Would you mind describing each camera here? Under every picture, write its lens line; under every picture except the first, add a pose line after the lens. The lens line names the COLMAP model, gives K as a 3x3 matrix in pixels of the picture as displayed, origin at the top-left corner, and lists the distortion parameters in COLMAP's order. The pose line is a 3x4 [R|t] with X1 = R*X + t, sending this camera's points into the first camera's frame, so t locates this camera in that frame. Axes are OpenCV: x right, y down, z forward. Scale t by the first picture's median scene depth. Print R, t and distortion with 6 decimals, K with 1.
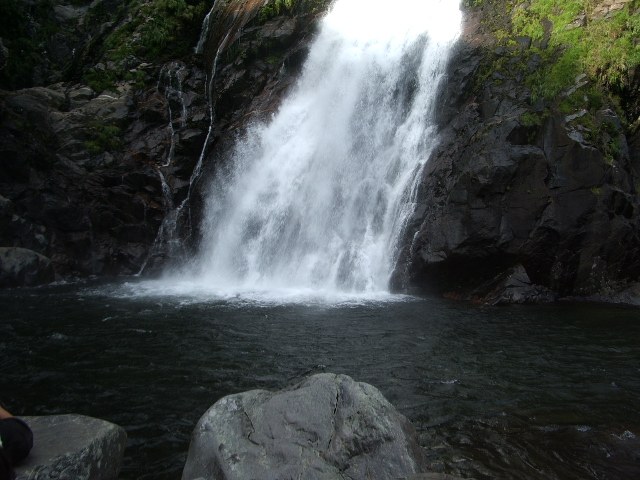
lens RADIAL K [[689.7, 0, 320.0], [0, 689.7, 240.0], [0, 0, 1]] dist [-0.214537, 0.237452]
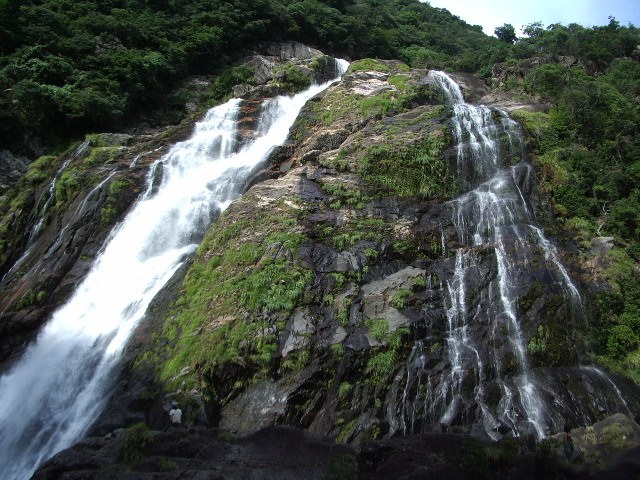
lens RADIAL K [[689.7, 0, 320.0], [0, 689.7, 240.0], [0, 0, 1]] dist [-0.214537, 0.237452]
pose [[0.982831, 0.085245, 0.163633, 0.371601], [-0.022523, 0.935669, -0.352161, 0.028368], [-0.183126, 0.342429, 0.921524, -0.582055]]
